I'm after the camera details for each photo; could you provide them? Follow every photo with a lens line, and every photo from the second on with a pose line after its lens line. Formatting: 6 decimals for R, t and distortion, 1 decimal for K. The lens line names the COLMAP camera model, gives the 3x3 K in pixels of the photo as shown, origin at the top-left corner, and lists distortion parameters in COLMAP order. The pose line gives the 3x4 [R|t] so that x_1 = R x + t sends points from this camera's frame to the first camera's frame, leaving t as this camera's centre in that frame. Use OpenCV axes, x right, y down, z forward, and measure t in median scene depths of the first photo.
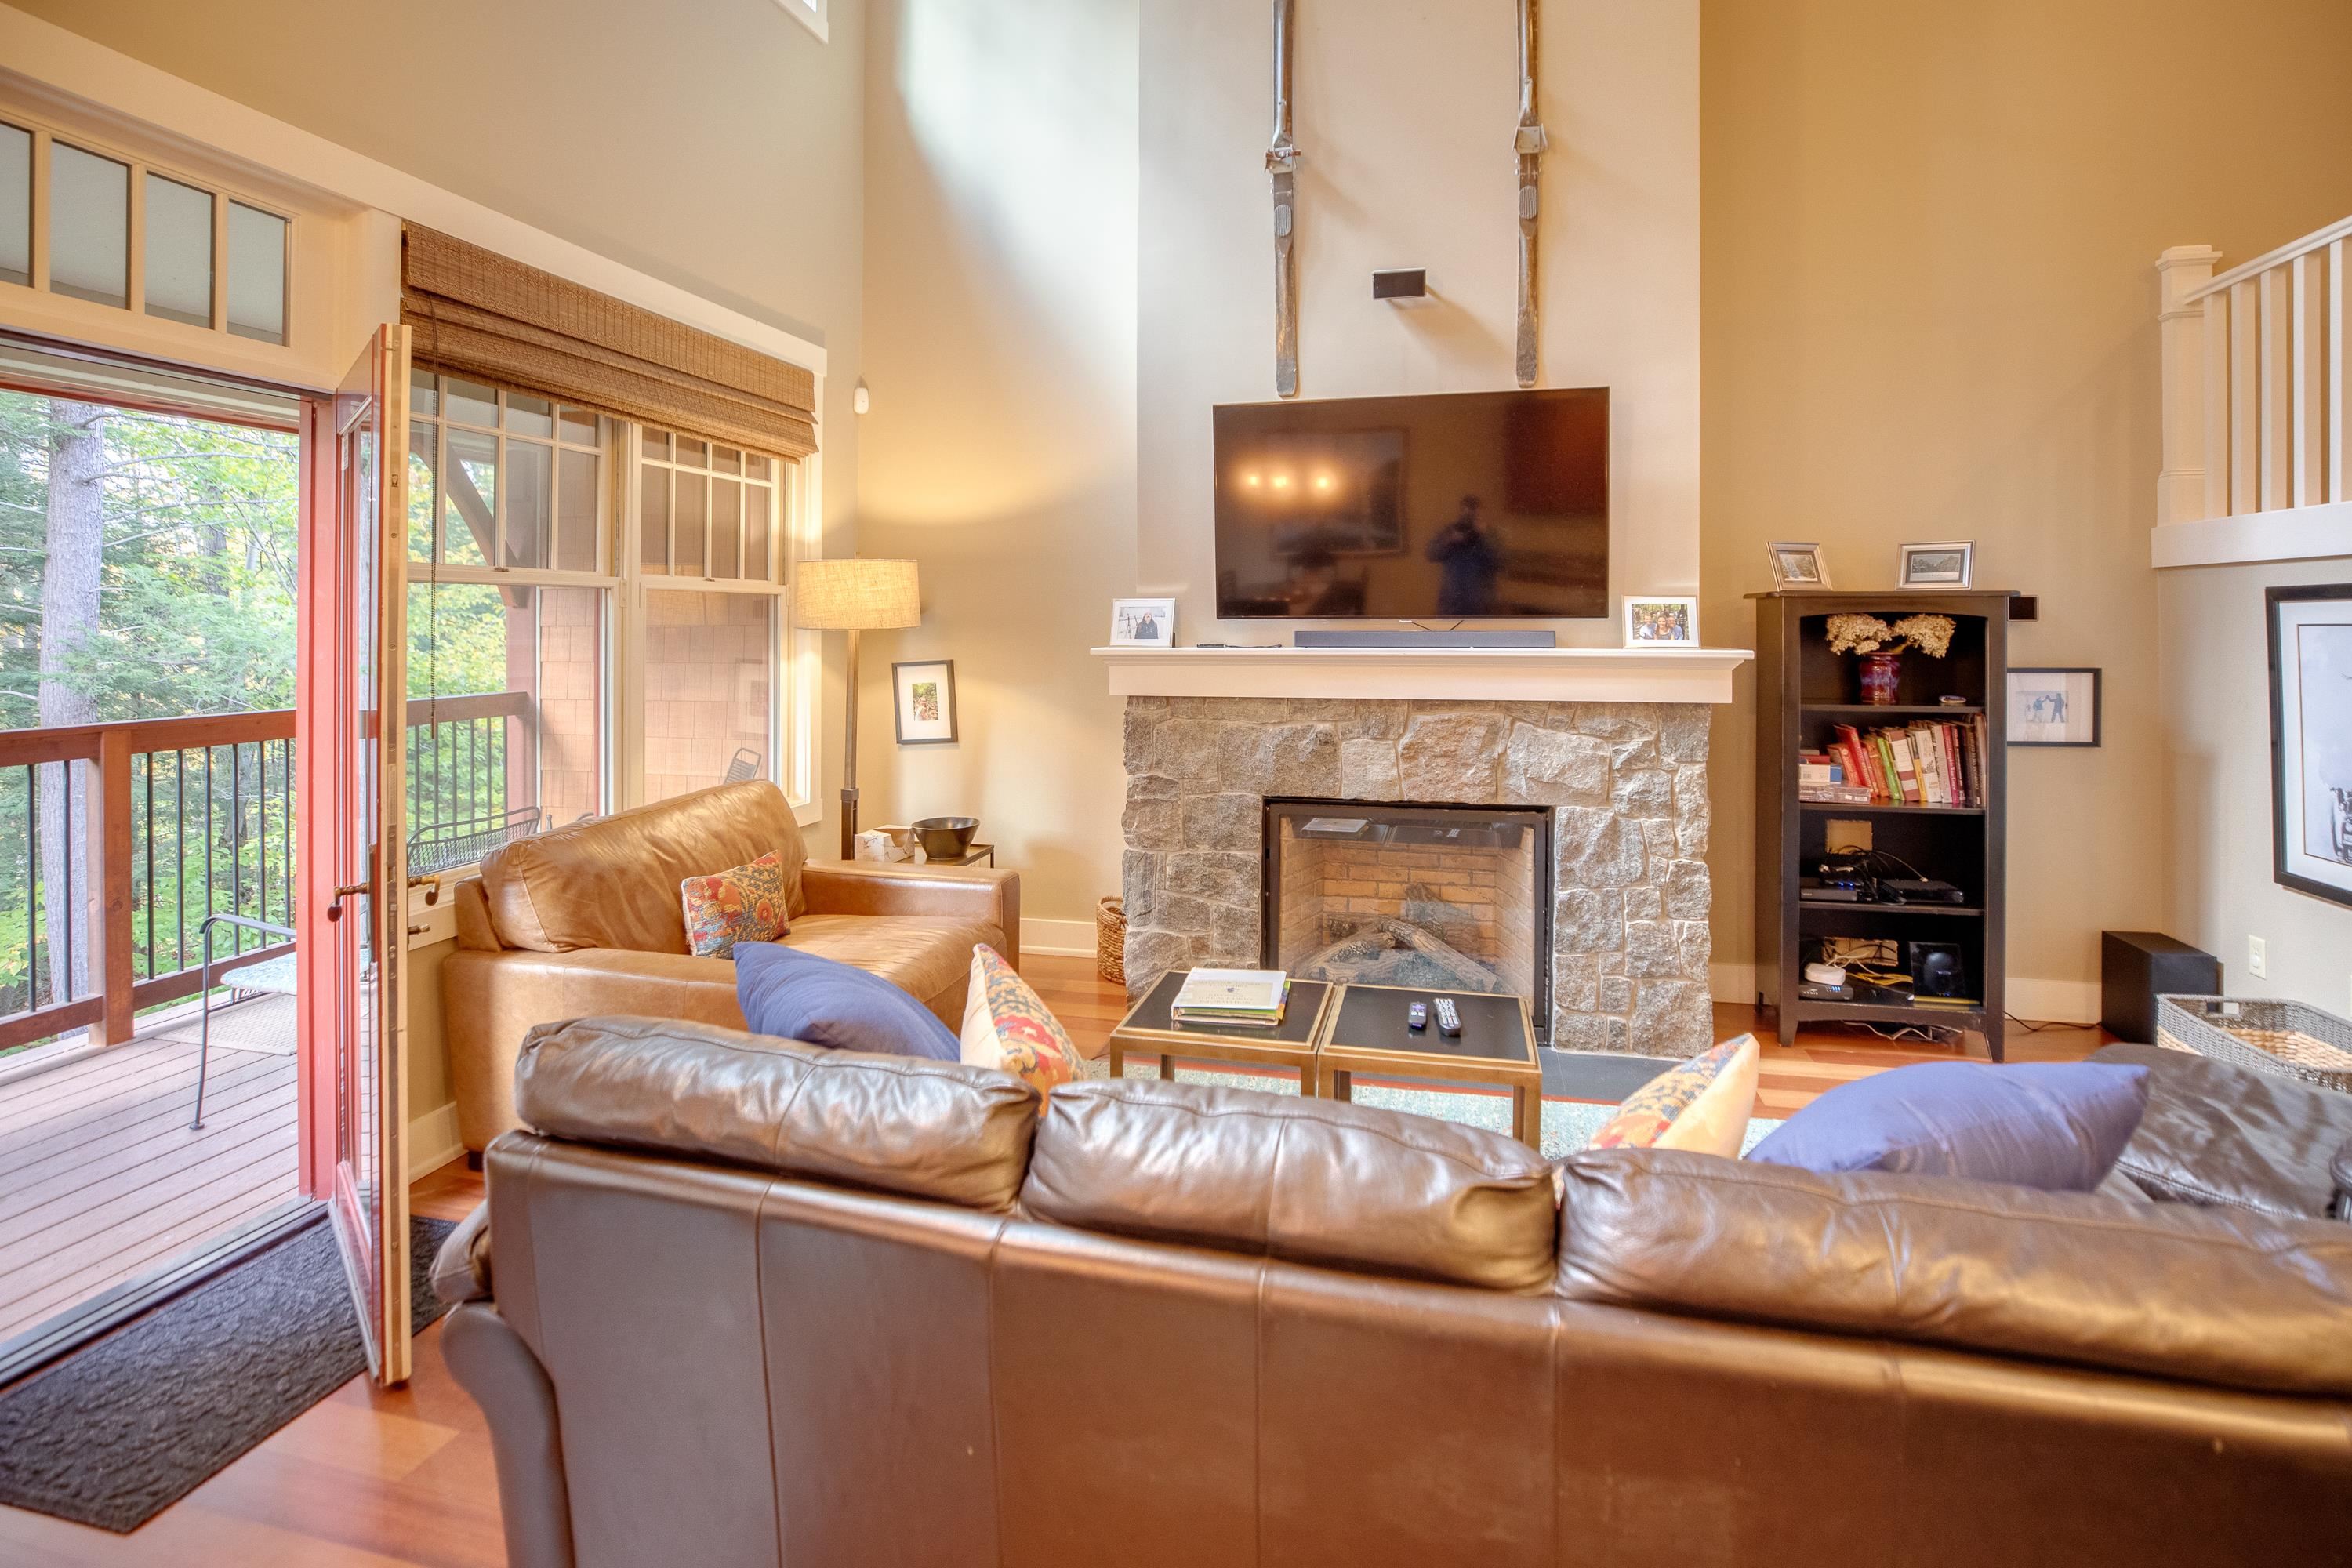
lens RADIAL K [[1118.7, 0, 1177.3], [0, 1118.7, 611.6], [0, 0, 1]] dist [-0.029736, 0.001021]
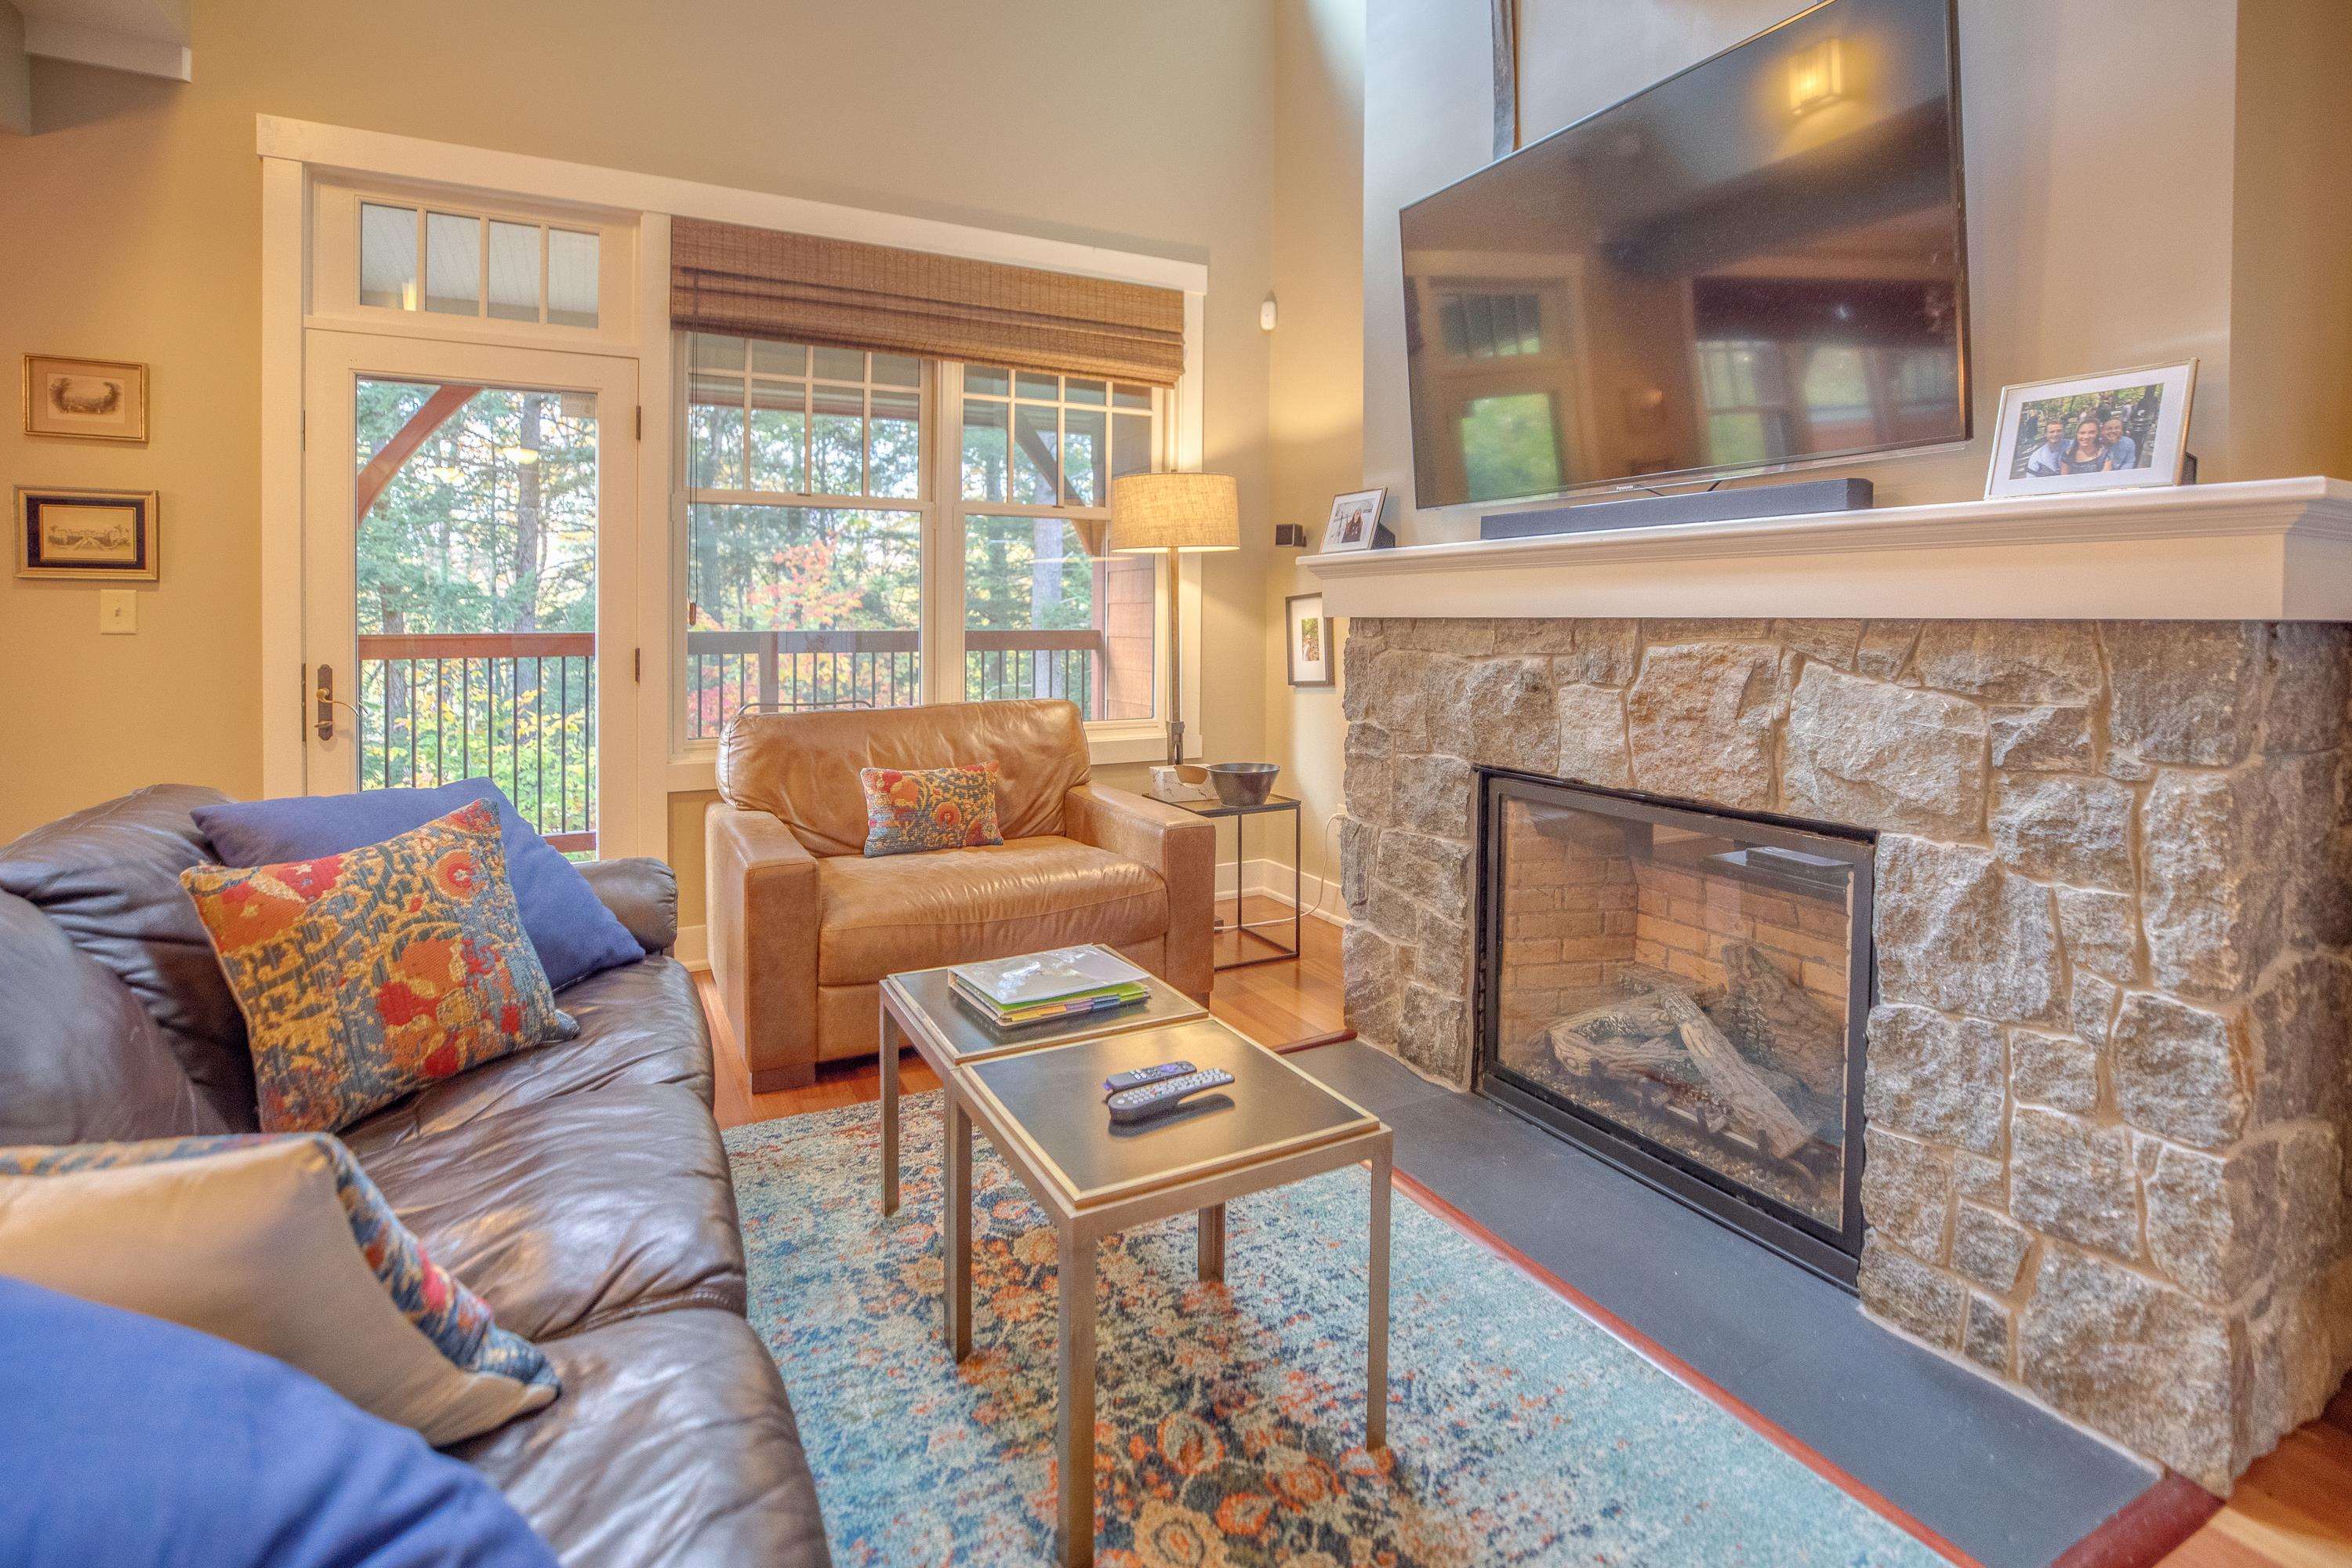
lens RADIAL K [[1118.7, 0, 1177.3], [0, 1118.7, 611.6], [0, 0, 1]] dist [-0.029736, 0.001021]
pose [[0.677410, 0.003424, -0.735598, 0.485887], [0.000524, 0.999987, 0.005138, 0.072724], [0.735606, -0.003866, 0.677399, 0.427930]]
